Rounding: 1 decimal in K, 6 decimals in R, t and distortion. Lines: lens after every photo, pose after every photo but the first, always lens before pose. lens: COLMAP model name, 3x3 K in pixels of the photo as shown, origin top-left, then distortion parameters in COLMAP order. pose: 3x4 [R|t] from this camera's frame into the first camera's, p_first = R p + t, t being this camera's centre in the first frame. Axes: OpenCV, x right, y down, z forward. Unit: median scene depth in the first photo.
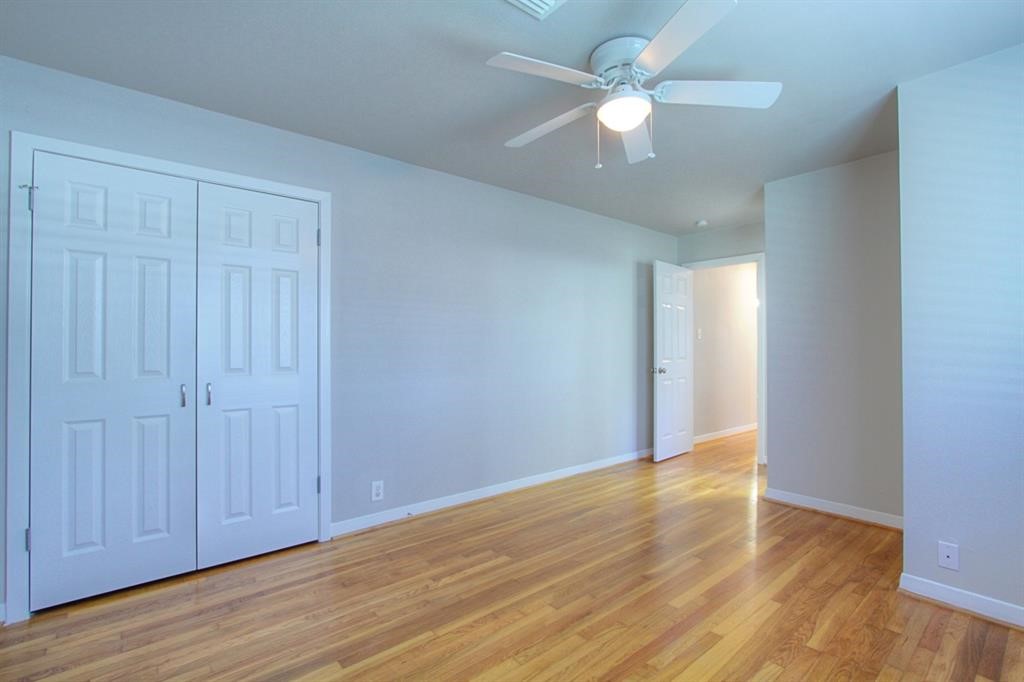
lens RADIAL K [[474.6, 0, 512.6], [0, 474.6, 350.0], [0, 0, 1]] dist [-0.013353, 0.001038]
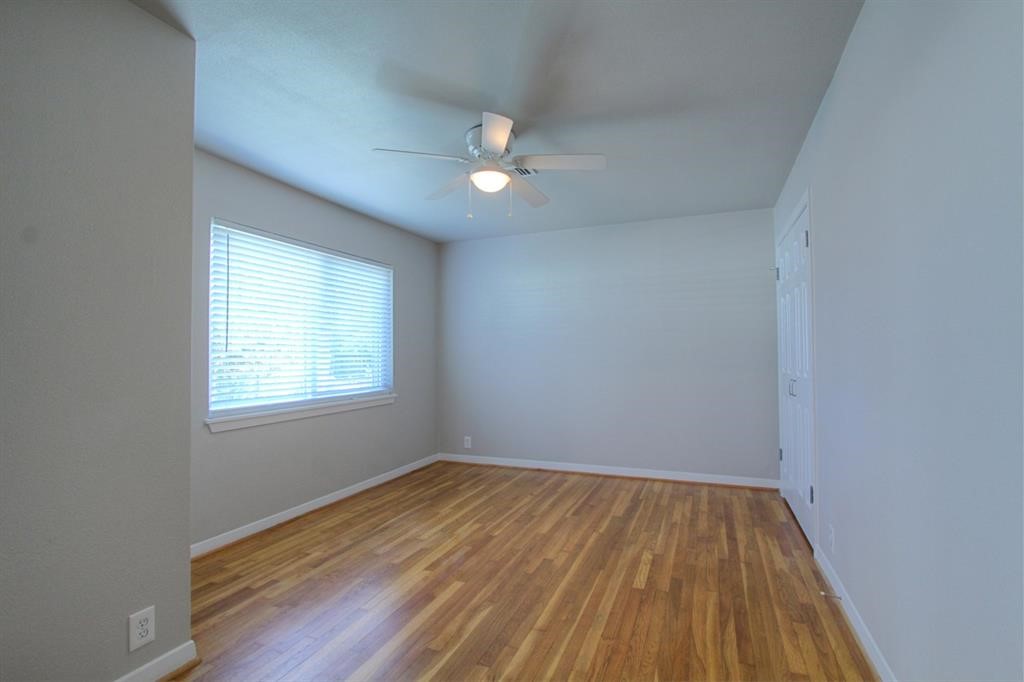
lens RADIAL K [[474.6, 0, 512.6], [0, 474.6, 350.0], [0, 0, 1]] dist [-0.013353, 0.001038]
pose [[-0.887644, 0.006499, -0.460485, 0.681349], [0.012471, 0.999873, -0.009928, -0.007474], [0.460362, -0.014555, -0.887612, 1.887893]]
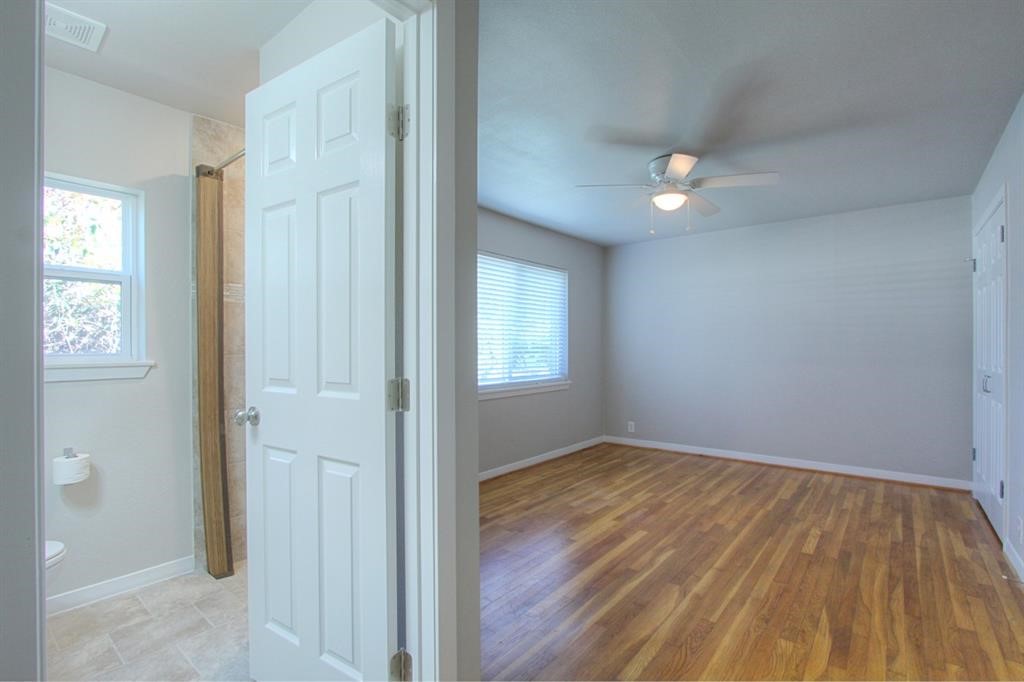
lens RADIAL K [[474.6, 0, 512.6], [0, 474.6, 350.0], [0, 0, 1]] dist [-0.013353, 0.001038]
pose [[-0.982815, 0.005624, -0.184509, 0.896278], [0.005037, 0.999981, 0.003650, -0.009674], [0.184526, 0.002658, -0.982824, 2.103839]]
